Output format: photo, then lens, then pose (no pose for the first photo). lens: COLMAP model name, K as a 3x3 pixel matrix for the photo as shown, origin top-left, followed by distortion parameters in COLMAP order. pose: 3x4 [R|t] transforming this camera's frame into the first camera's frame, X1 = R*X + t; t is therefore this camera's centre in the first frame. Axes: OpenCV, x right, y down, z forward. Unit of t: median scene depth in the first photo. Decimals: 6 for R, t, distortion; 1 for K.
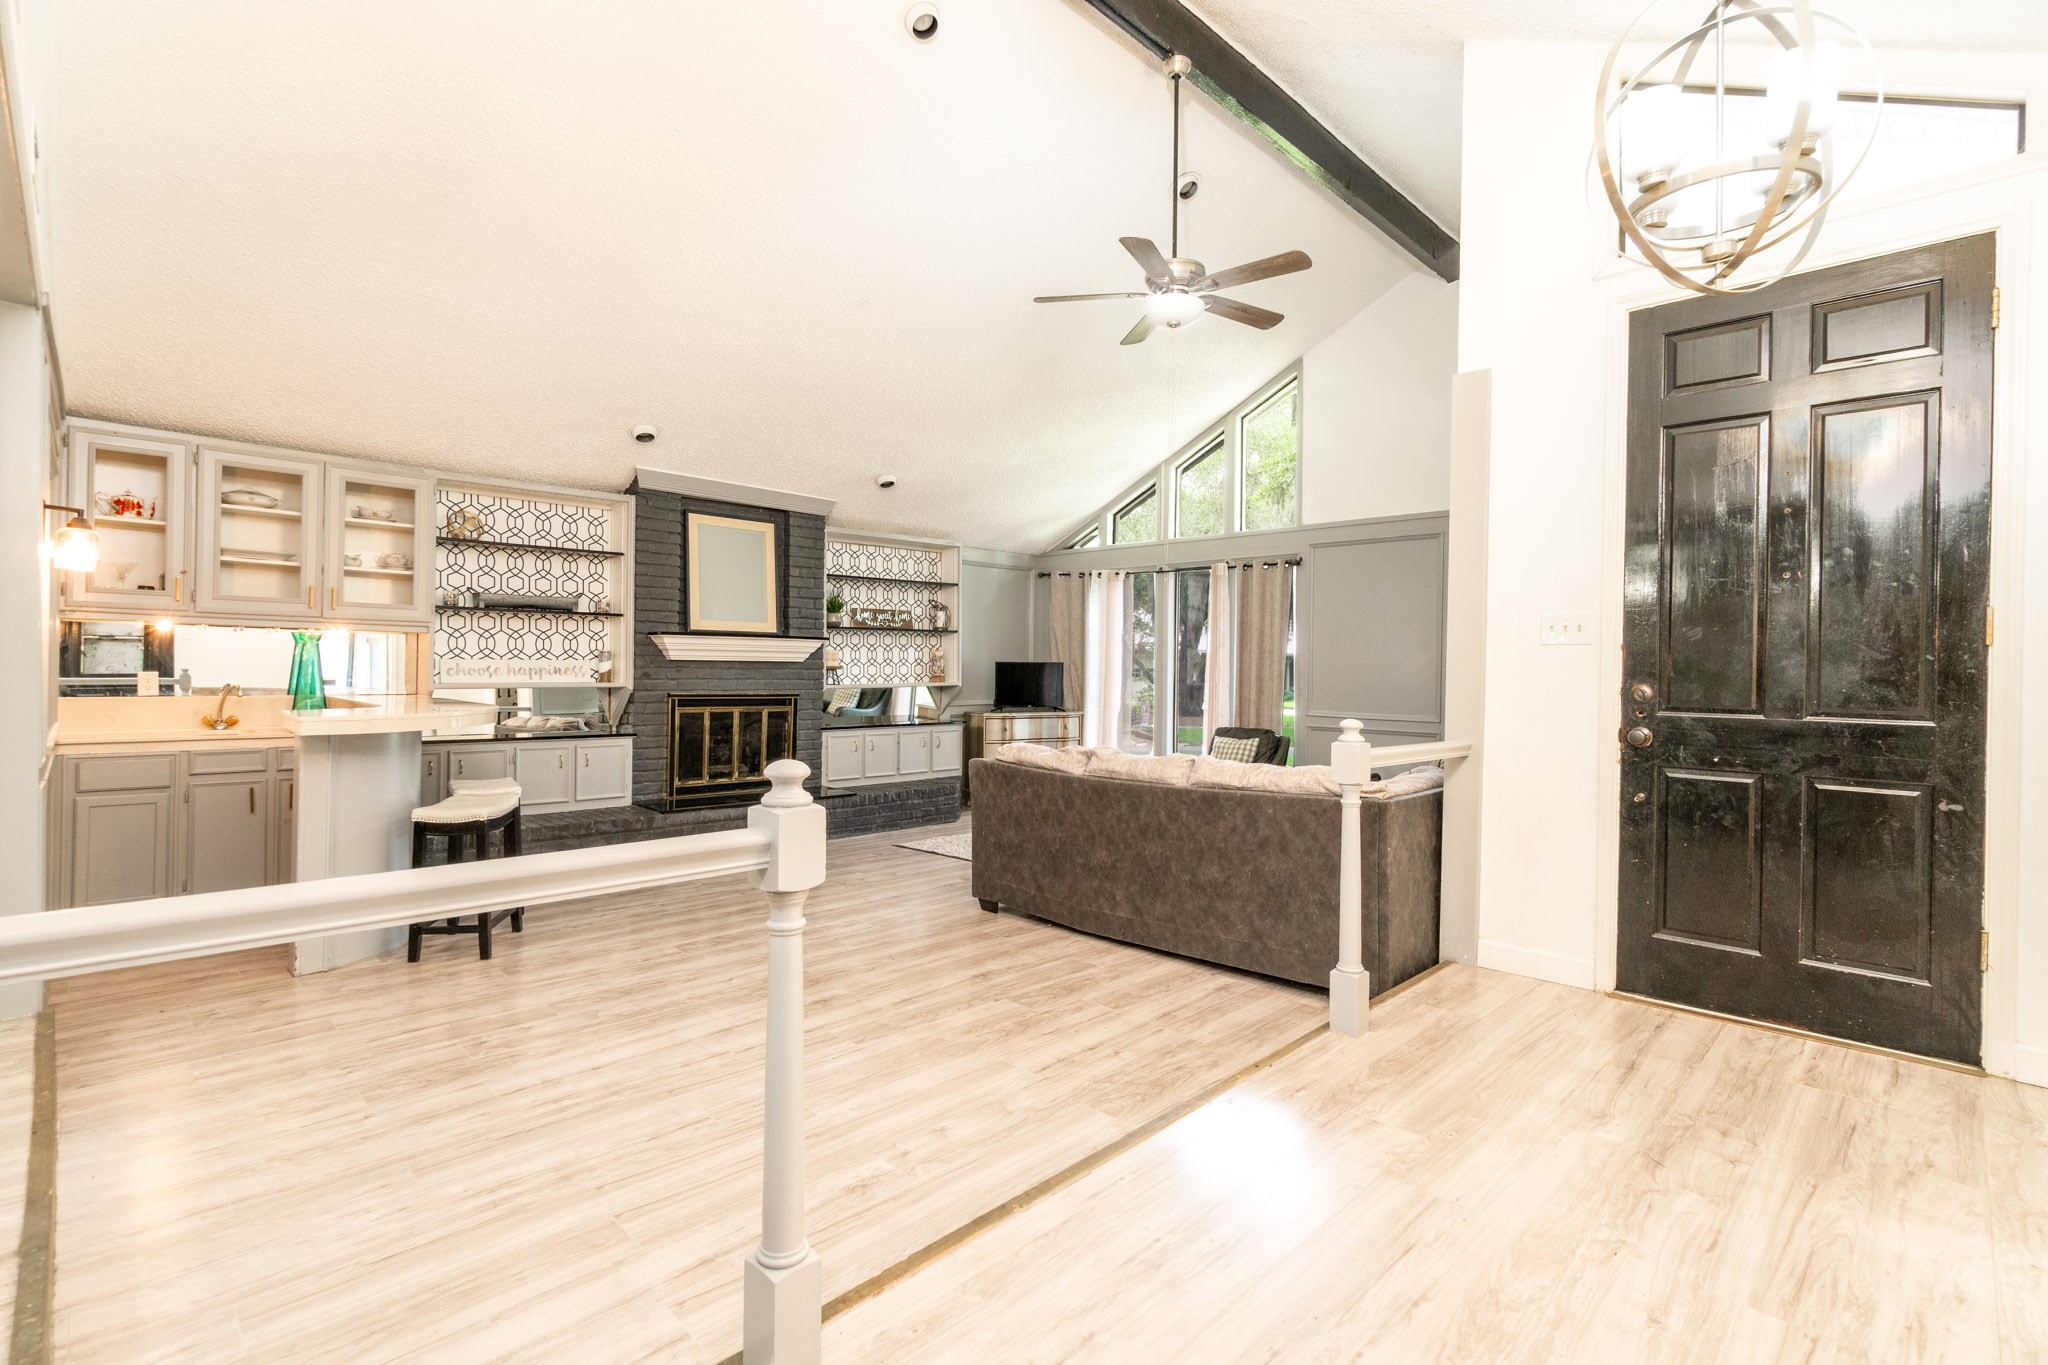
lens RADIAL K [[944.9, 0, 1022.8], [0, 944.9, 667.1], [0, 0, 1]] dist [-0.005077, -0.000786]
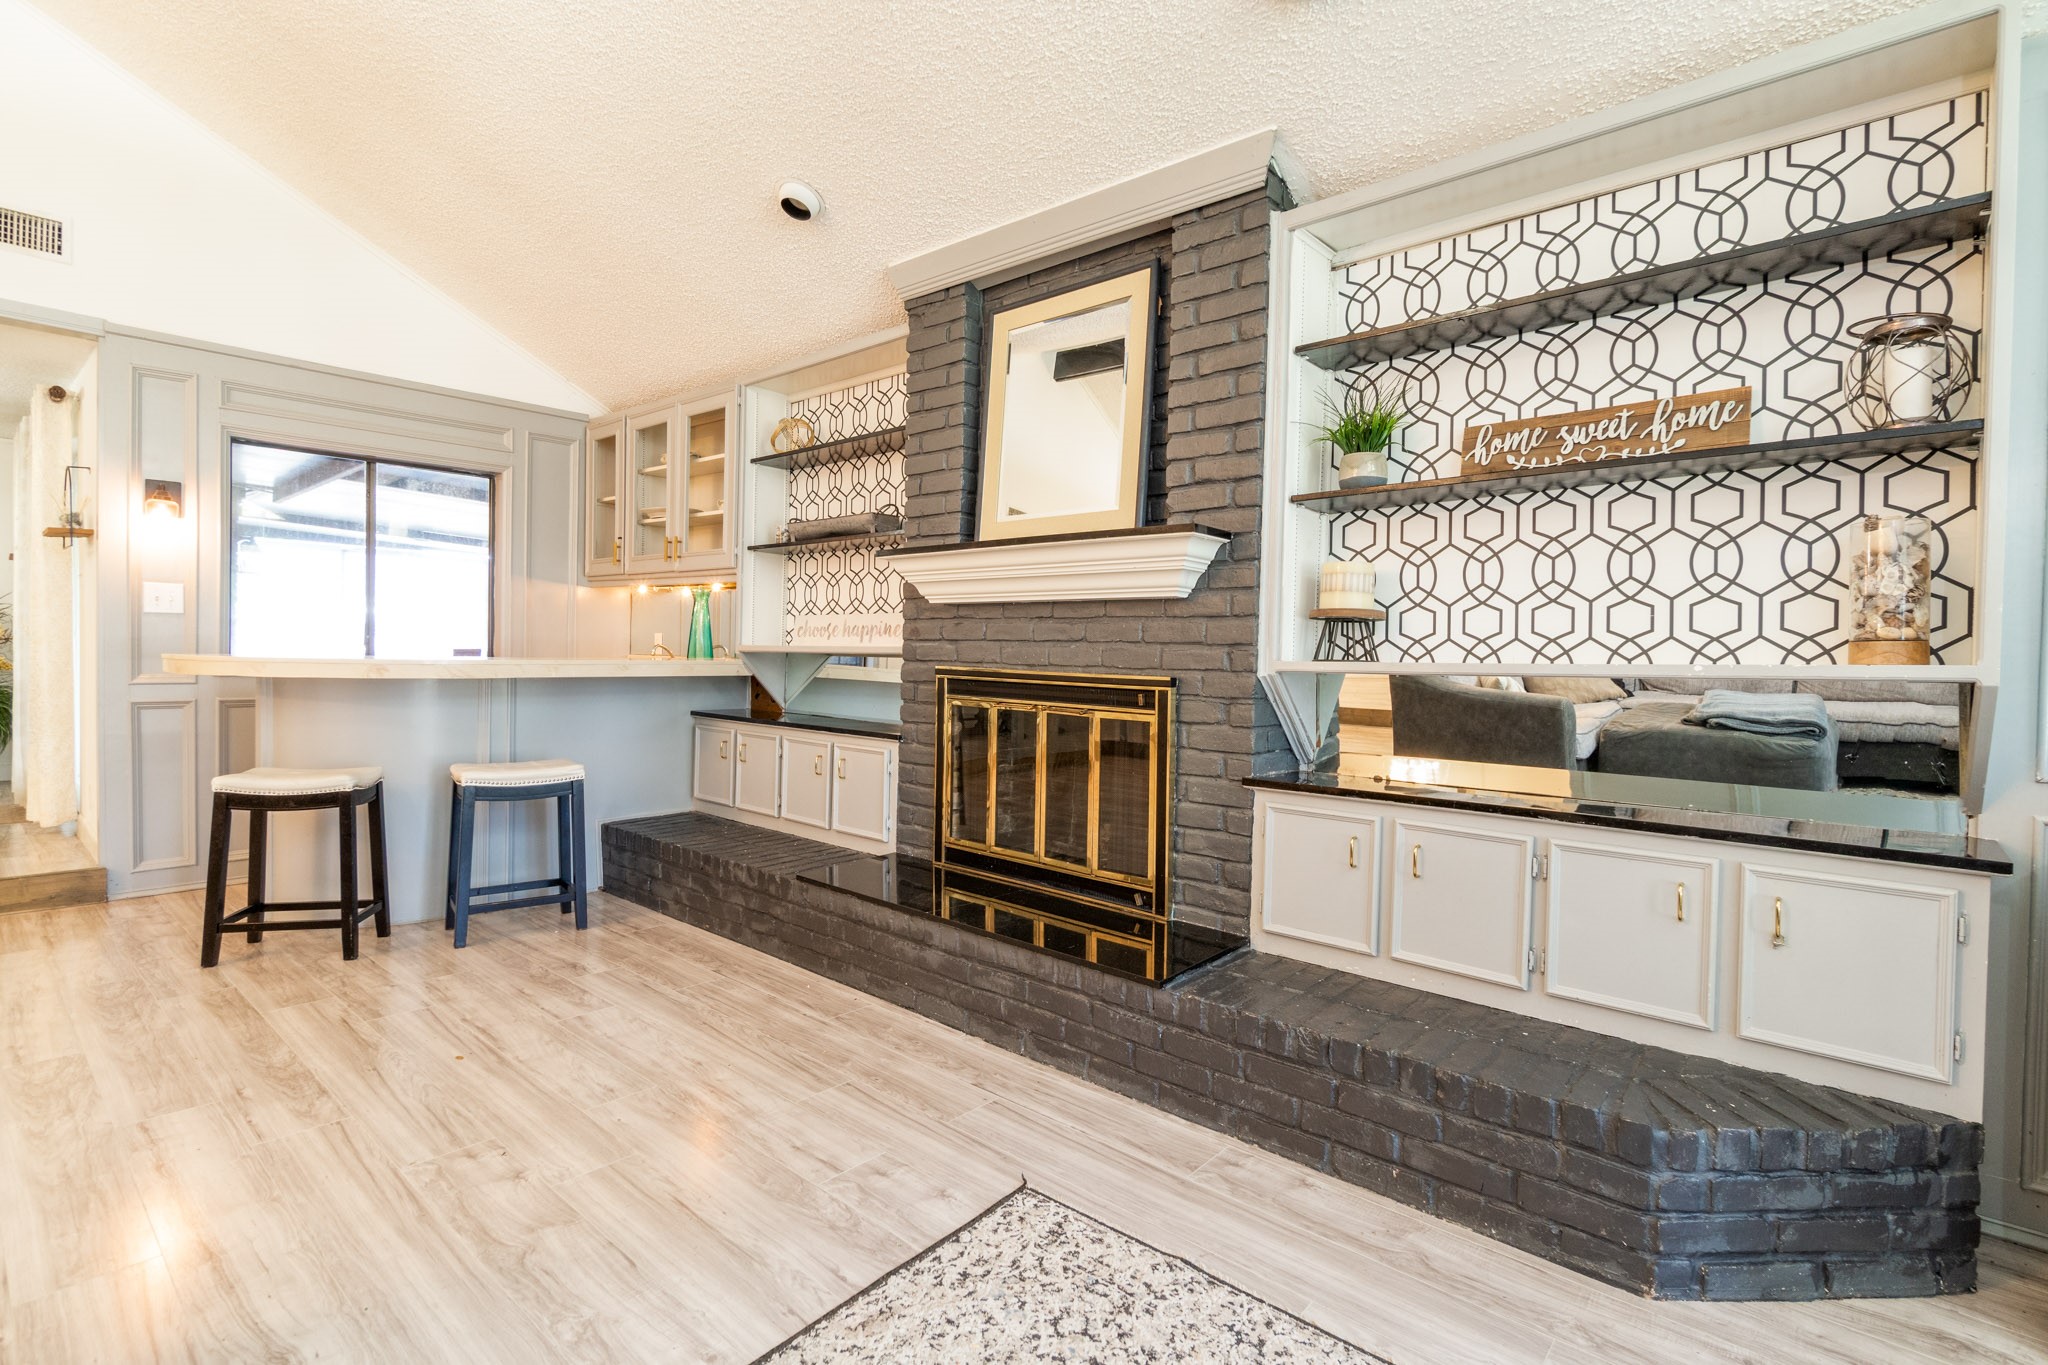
lens RADIAL K [[958.4, 0, 1017.4], [0, 958.4, 682.5], [0, 0, 1]] dist [-0.003444, 0.000096]
pose [[0.048048, 0.023986, -0.998557, 0.260048], [-0.015470, 0.999610, 0.023267, 0.034946], [0.998725, 0.014330, 0.048401, 1.557695]]
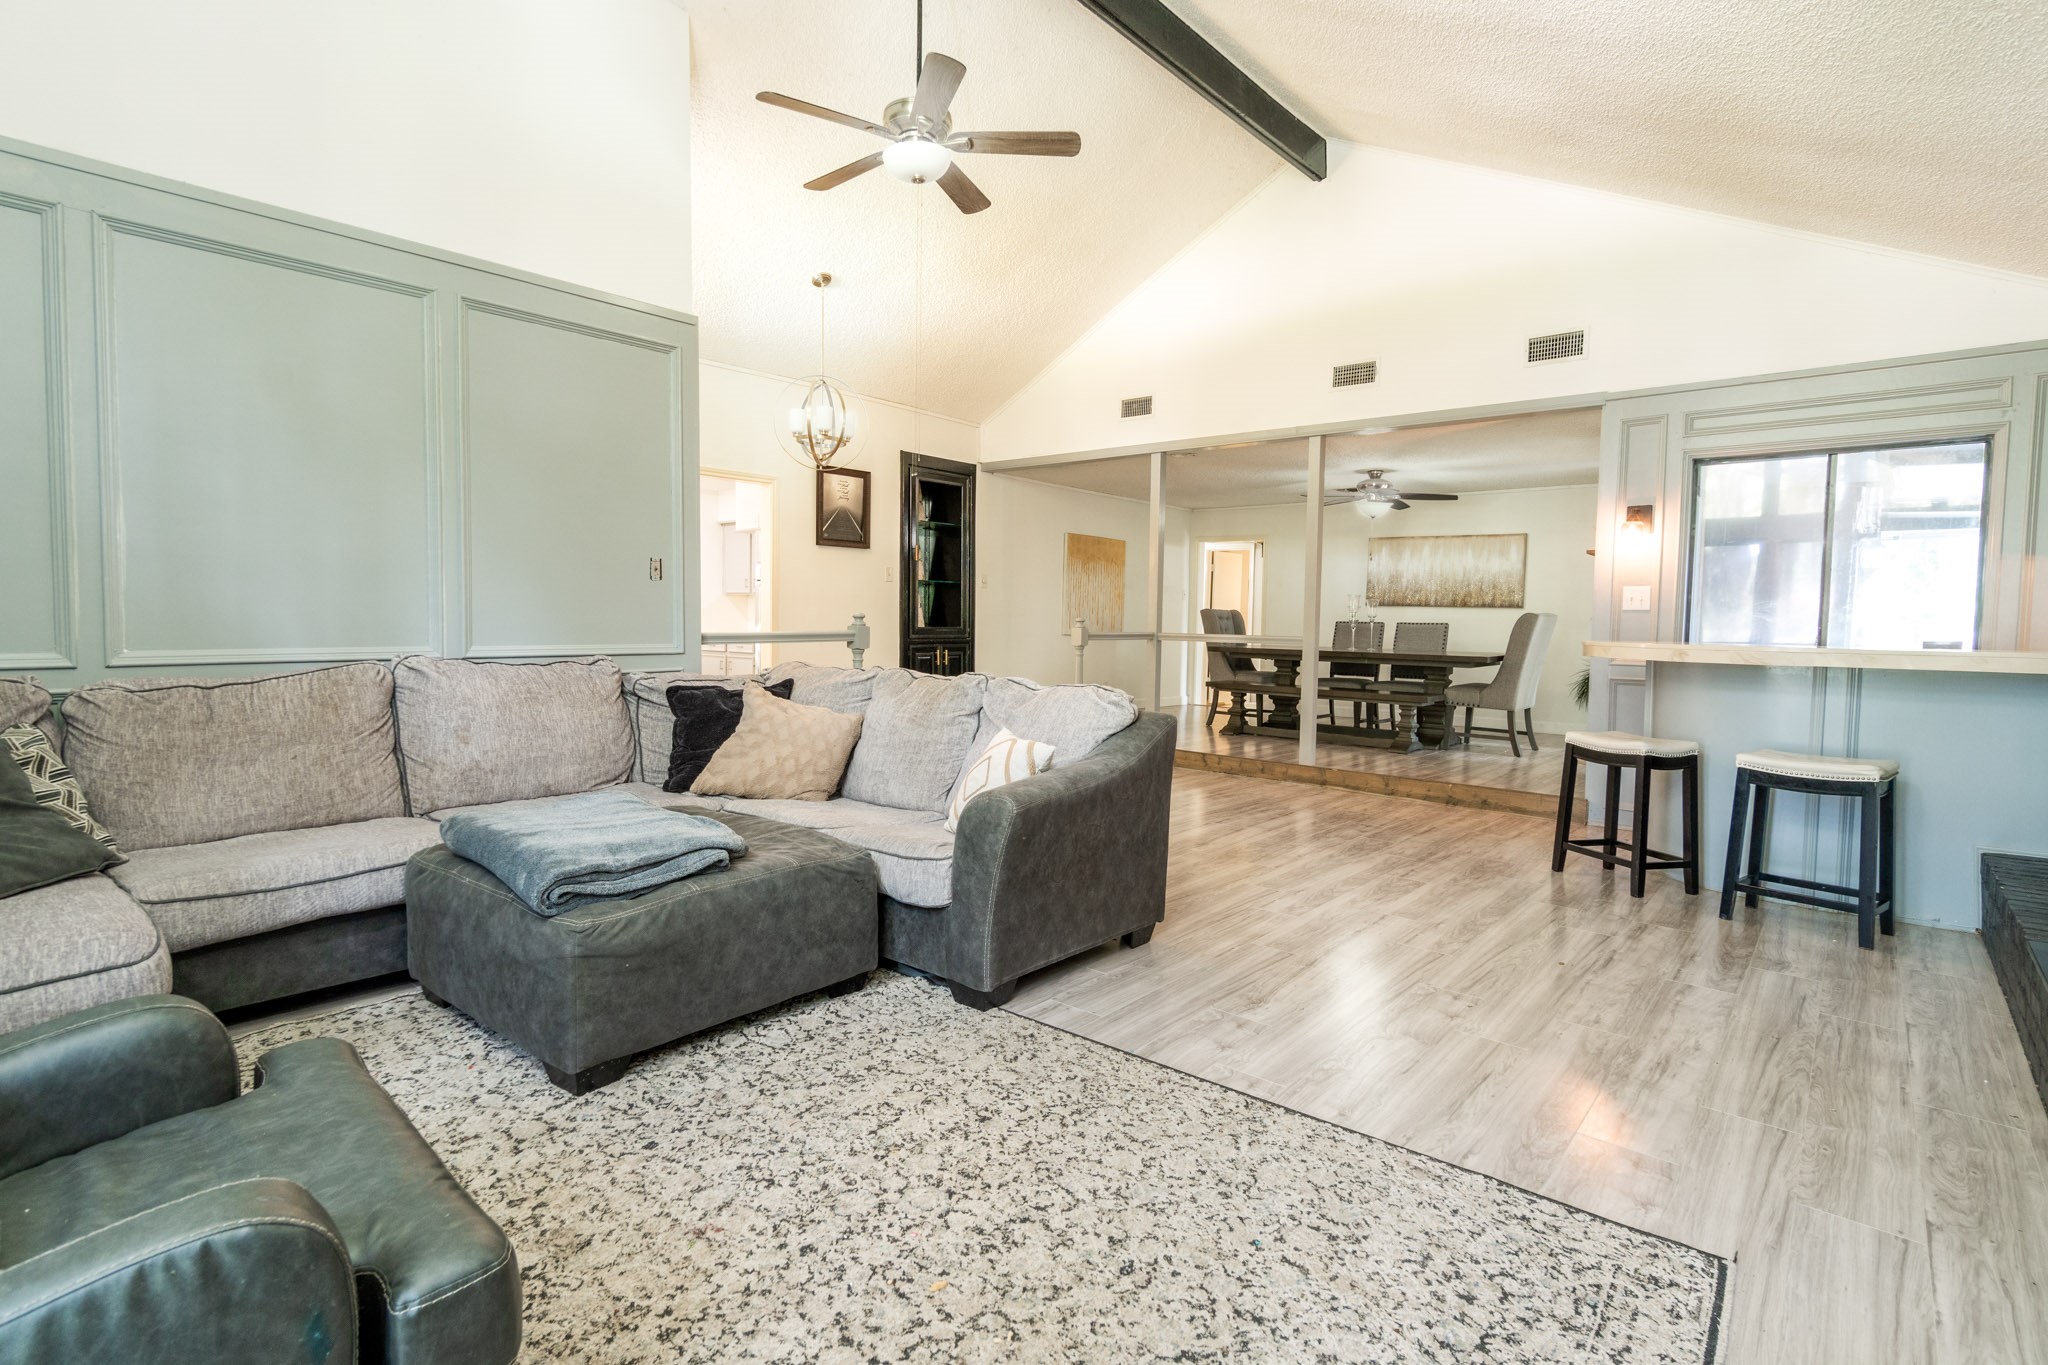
lens RADIAL K [[985.0, 0, 1024.0], [0, 985.0, 682.5], [0, 0, 1]] dist [-0.001739, -0.000518]
pose [[-0.997447, -0.023644, -0.067383, 0.114468], [-0.027745, 0.997777, 0.060583, 0.039543], [0.065801, 0.062298, -0.995886, 1.963880]]
